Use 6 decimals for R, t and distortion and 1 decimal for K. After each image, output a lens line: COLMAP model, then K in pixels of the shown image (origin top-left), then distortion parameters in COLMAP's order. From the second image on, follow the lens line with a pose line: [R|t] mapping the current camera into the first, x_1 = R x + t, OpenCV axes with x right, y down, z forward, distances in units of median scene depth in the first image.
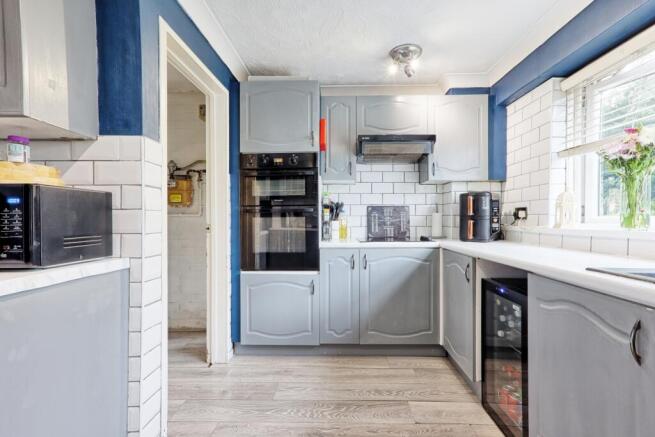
lens RADIAL K [[302.7, 0, 321.0], [0, 302.7, 220.4], [0, 0, 1]] dist [-0.010617, 0.015877]
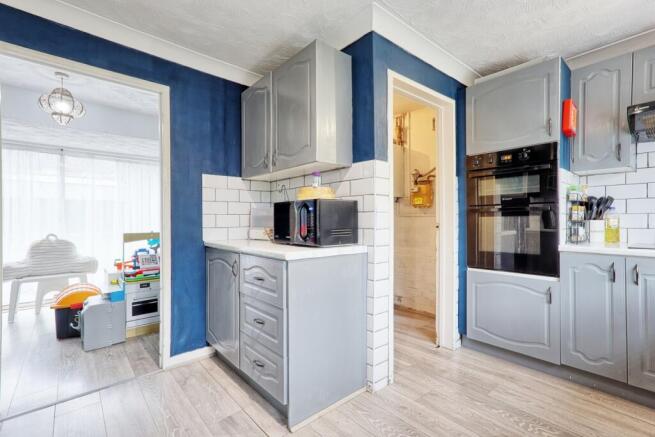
lens RADIAL K [[302.7, 0, 328.0], [0, 302.7, 218.8], [0, 0, 1]] dist [-0.010617, 0.015877]
pose [[0.669148, -0.000880, -0.743128, 0.195545], [-0.000456, 0.999999, -0.001595, -0.001014], [0.743129, 0.001407, 0.669147, -0.067352]]
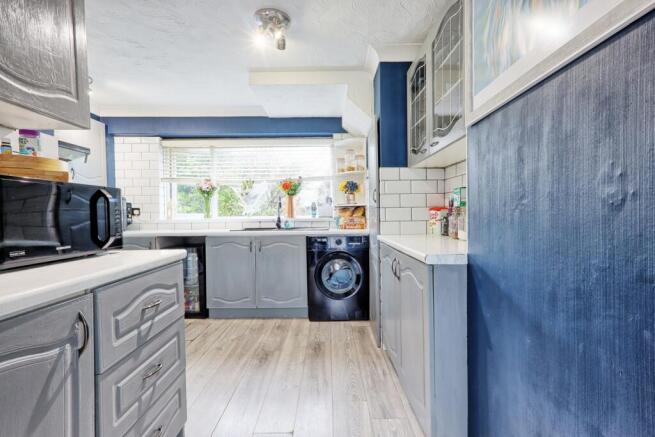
lens RADIAL K [[302.7, 0, 327.1], [0, 302.7, 217.8], [0, 0, 1]] dist [-0.010617, 0.015877]
pose [[-0.028692, -0.009432, 0.999544, -1.488139], [0.010584, 0.999897, 0.009739, 0.006000], [-0.999532, 0.010859, -0.028590, 0.074870]]
